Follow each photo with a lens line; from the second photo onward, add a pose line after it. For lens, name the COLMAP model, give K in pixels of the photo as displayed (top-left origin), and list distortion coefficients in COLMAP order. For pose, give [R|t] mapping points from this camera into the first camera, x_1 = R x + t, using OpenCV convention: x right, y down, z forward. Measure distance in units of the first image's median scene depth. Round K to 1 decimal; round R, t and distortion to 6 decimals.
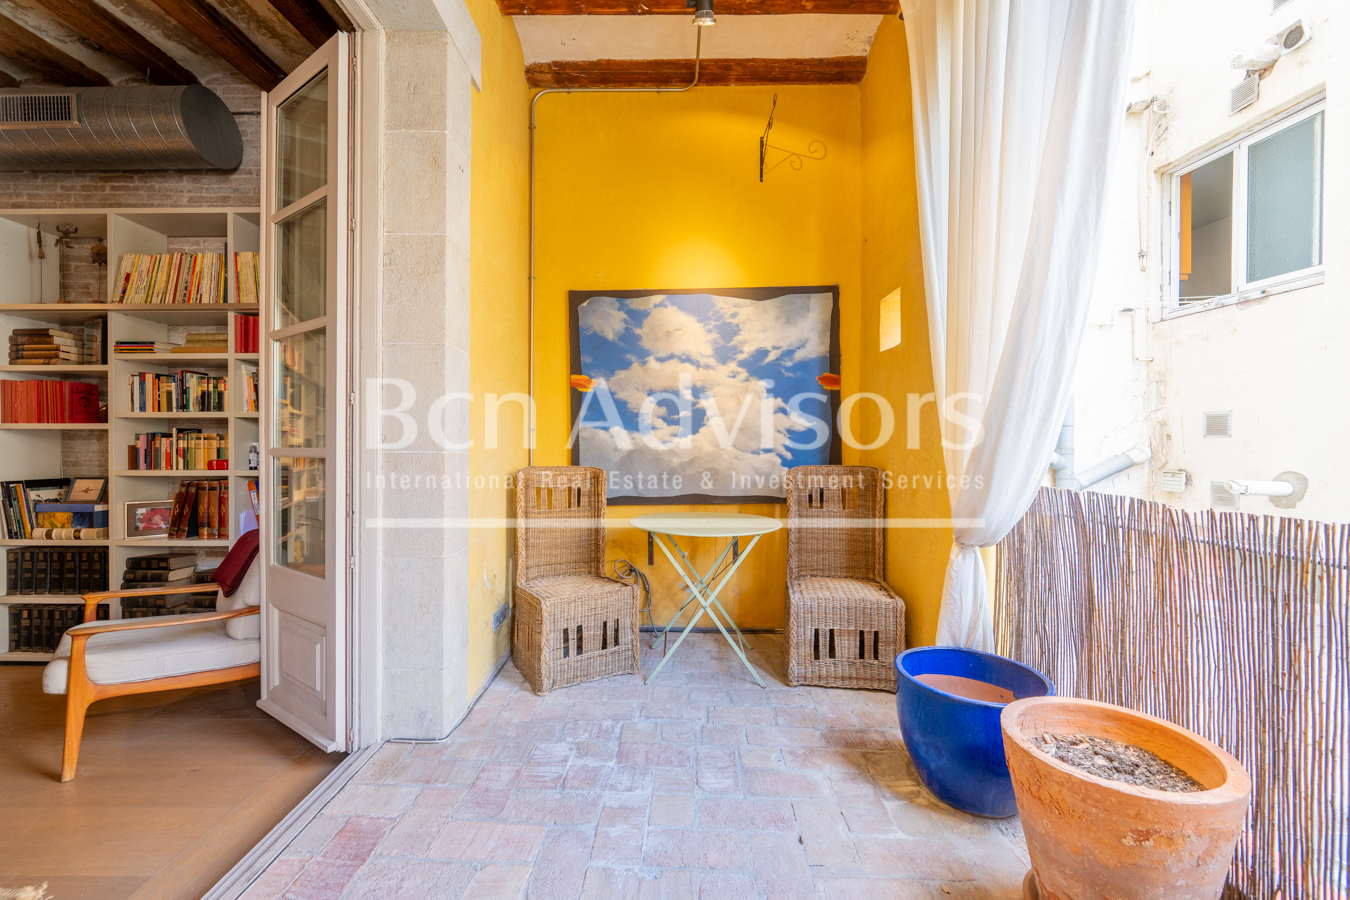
lens RADIAL K [[535.5, 0, 668.1], [0, 535.5, 448.4], [0, 0, 1]] dist [-0.001183, 0.000069]
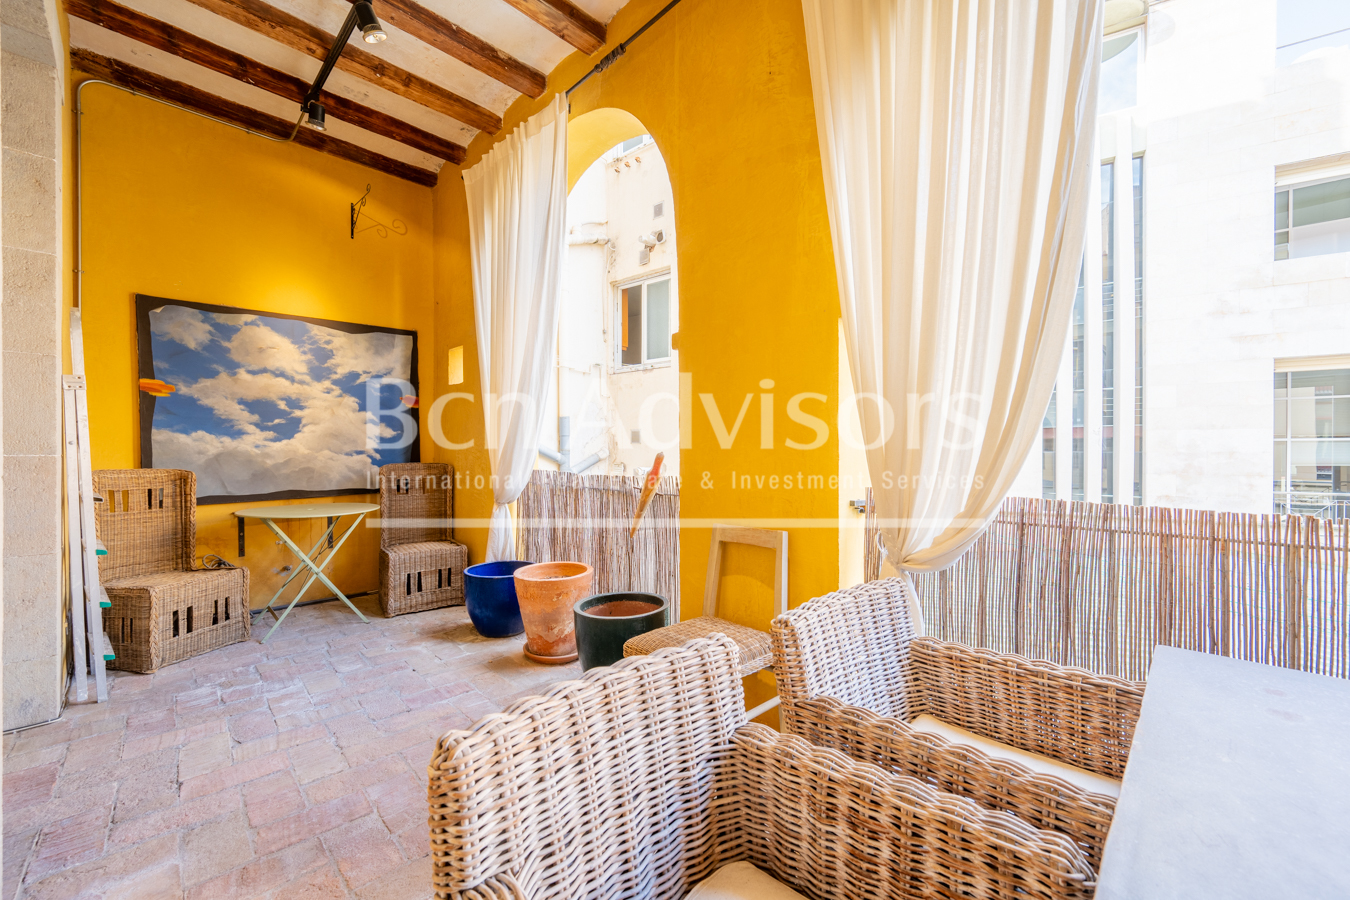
lens RADIAL K [[535.5, 0, 672.8], [0, 535.5, 452.8], [0, 0, 1]] dist [-0.001183, 0.000069]
pose [[0.698199, -0.006613, 0.715873, -0.207075], [0.004658, 0.999978, 0.004695, 0.001861], [-0.715889, 0.000056, 0.698214, -0.423201]]
